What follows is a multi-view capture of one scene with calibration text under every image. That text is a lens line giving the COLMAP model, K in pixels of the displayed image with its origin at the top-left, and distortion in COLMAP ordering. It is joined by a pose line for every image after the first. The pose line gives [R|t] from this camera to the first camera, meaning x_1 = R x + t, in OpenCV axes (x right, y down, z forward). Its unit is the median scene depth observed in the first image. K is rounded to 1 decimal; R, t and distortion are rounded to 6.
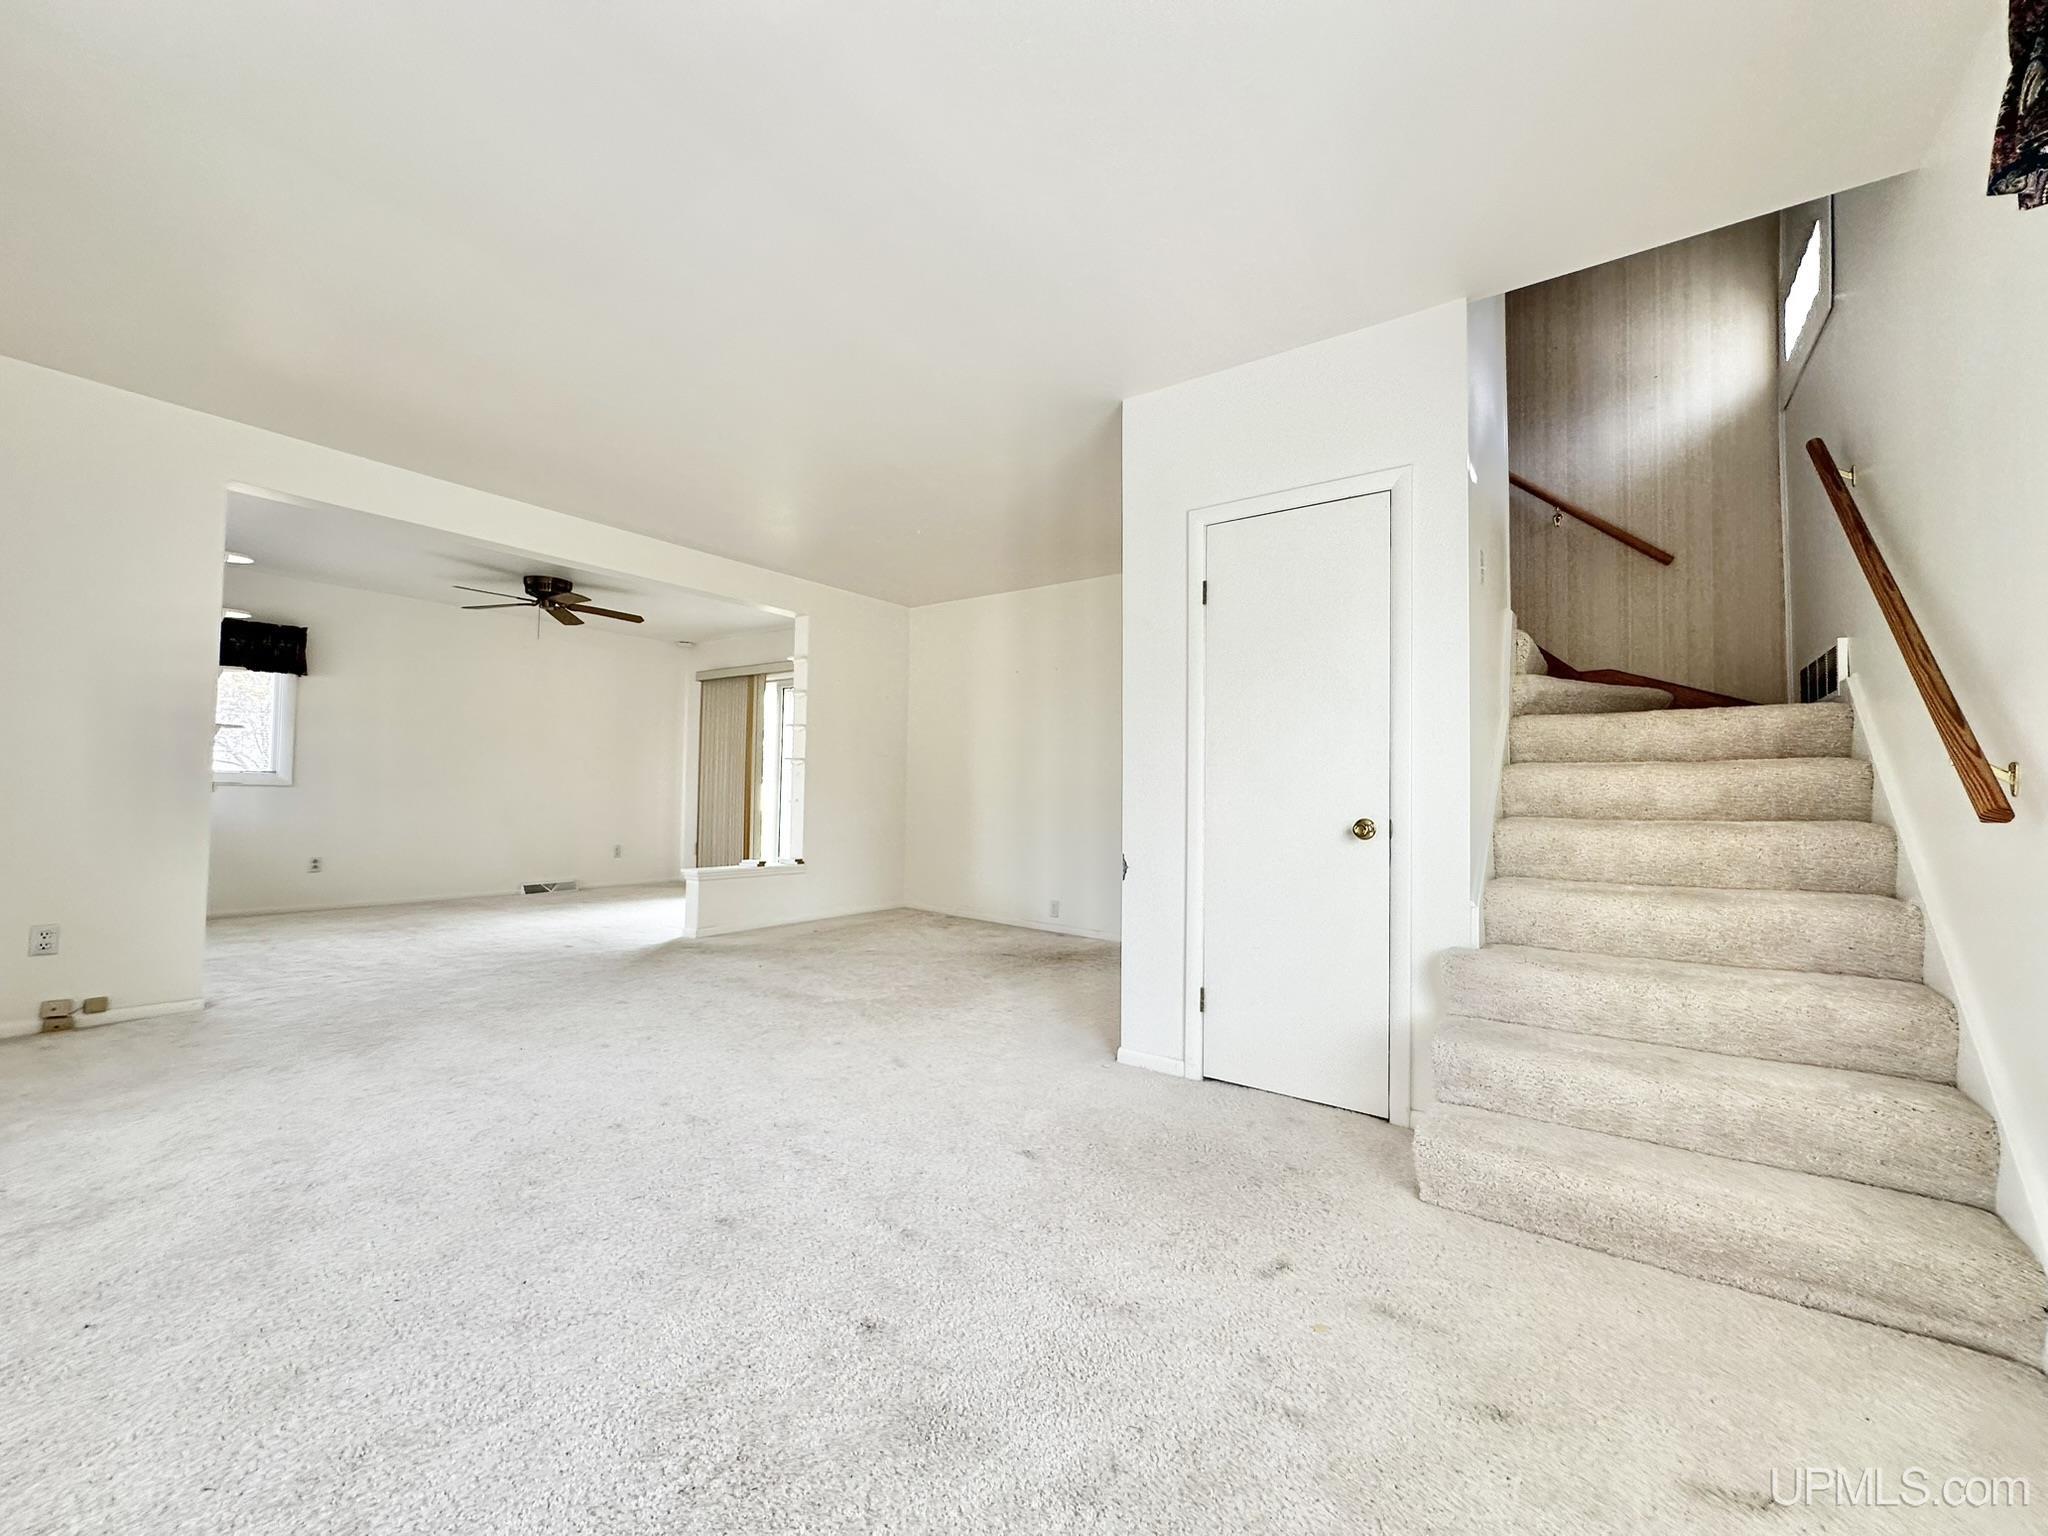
lens RADIAL K [[814.8, 0, 1025.4], [0, 814.8, 763.6], [0, 0, 1]] dist [0.003518, -0.001322]
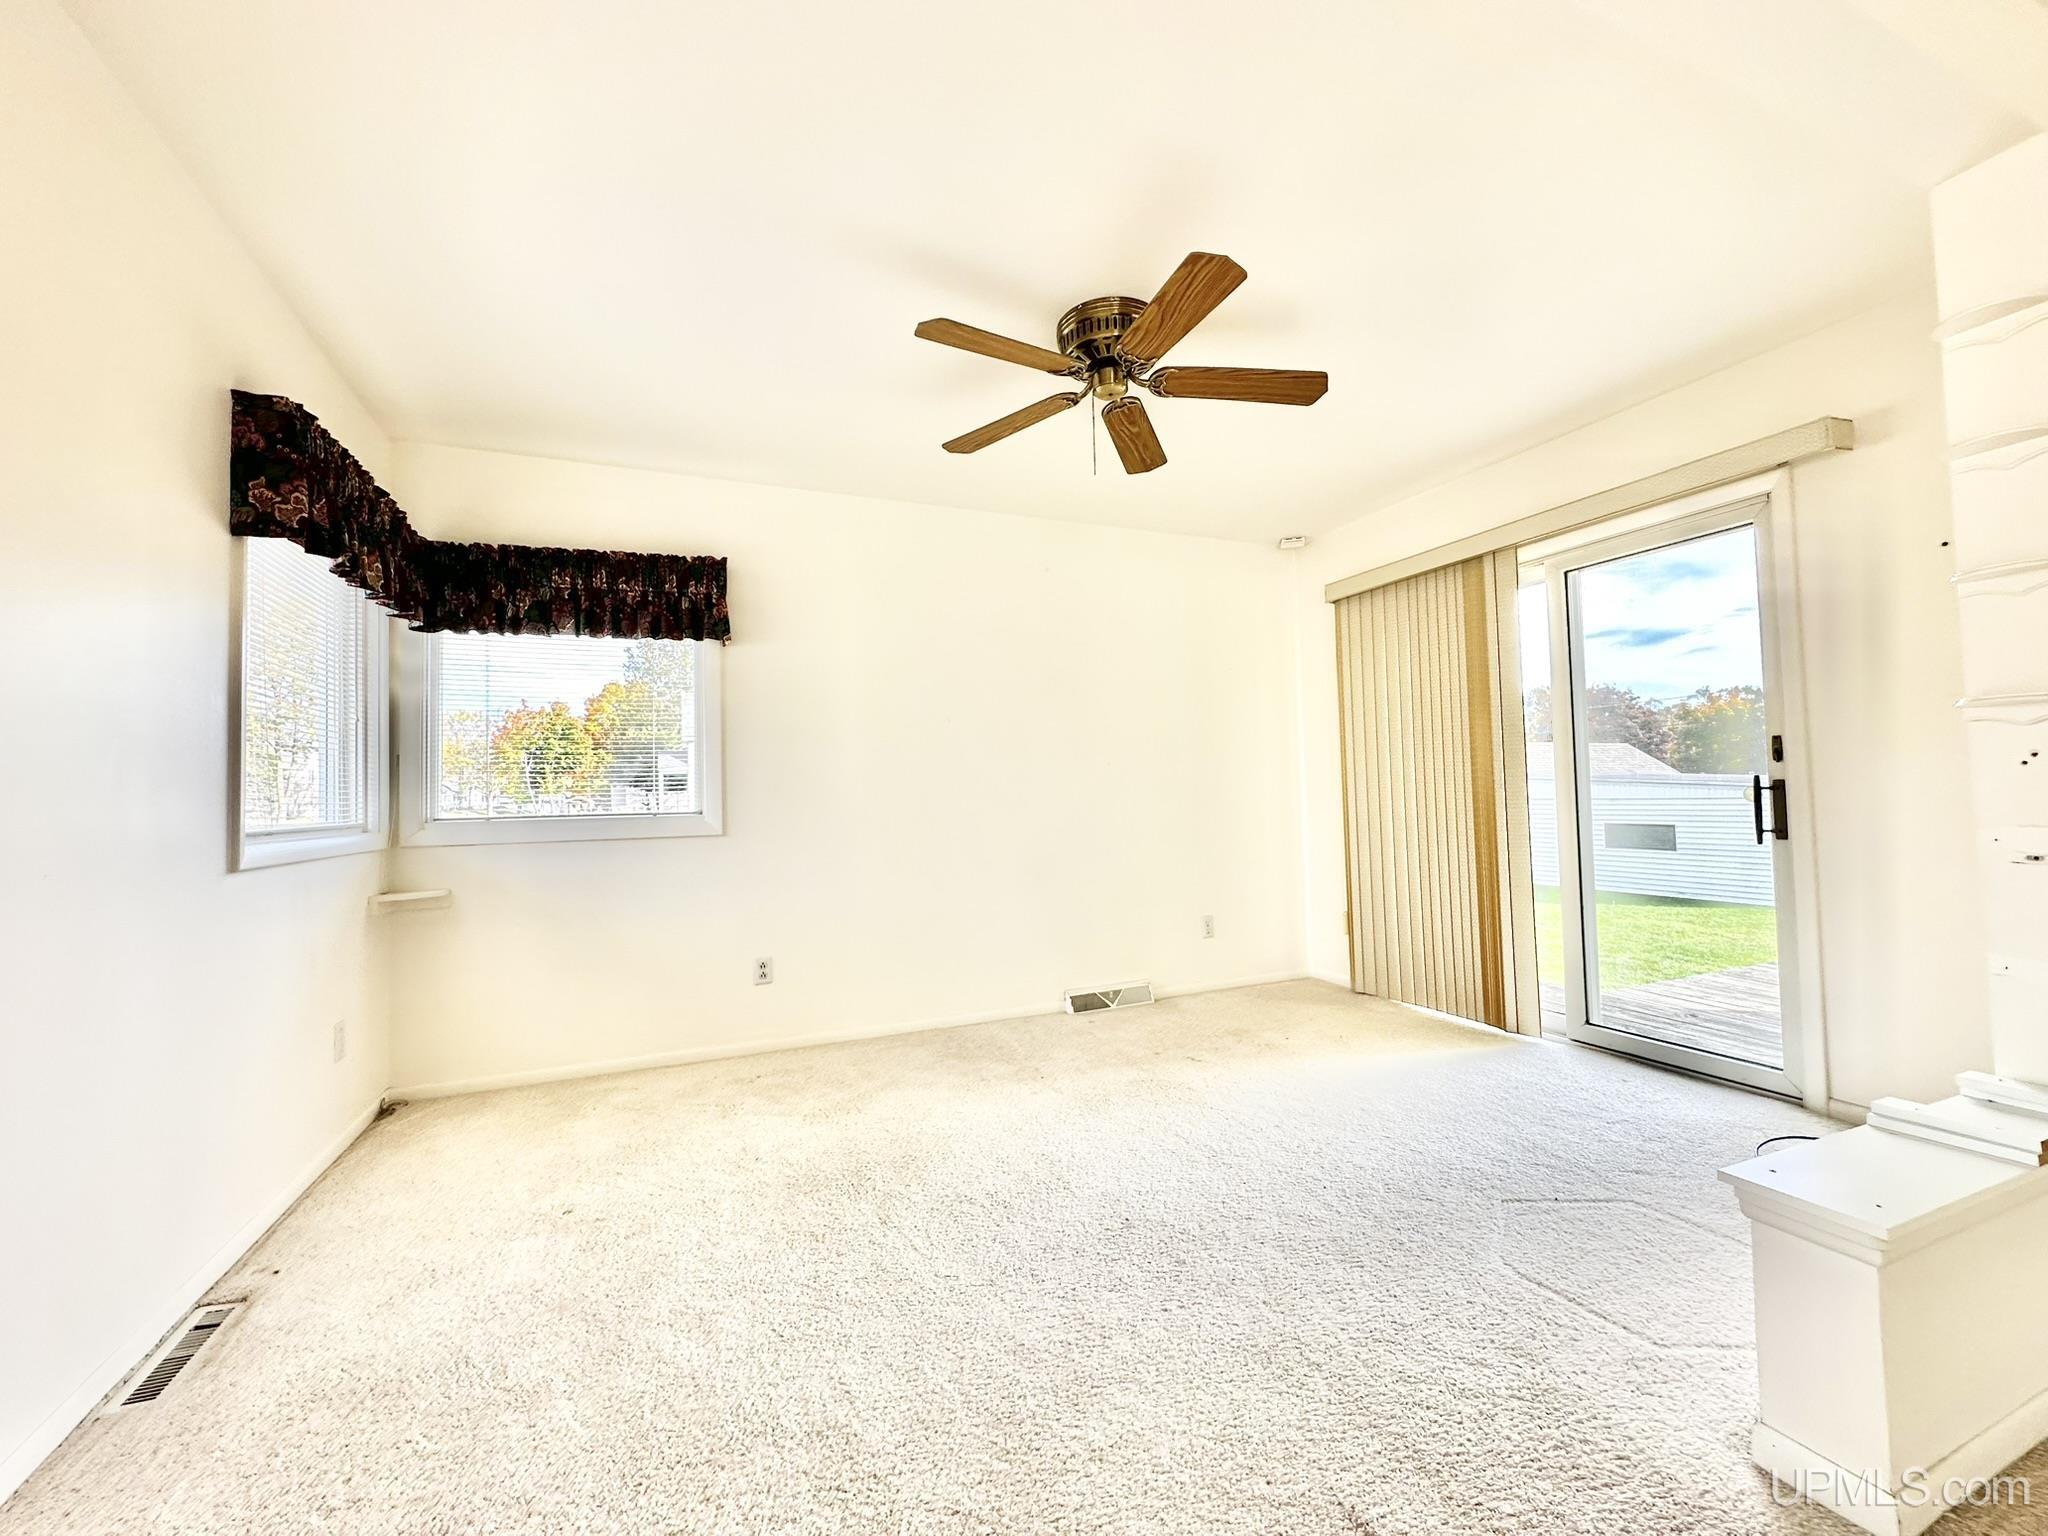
lens RADIAL K [[814.8, 0, 1023.9], [0, 814.8, 763.3], [0, 0, 1]] dist [0.003518, -0.001322]
pose [[0.840315, -0.052936, -0.539508, -0.328190], [0.056769, 0.998342, -0.009535, -0.004802], [0.539118, -0.022615, 0.841927, 0.508832]]
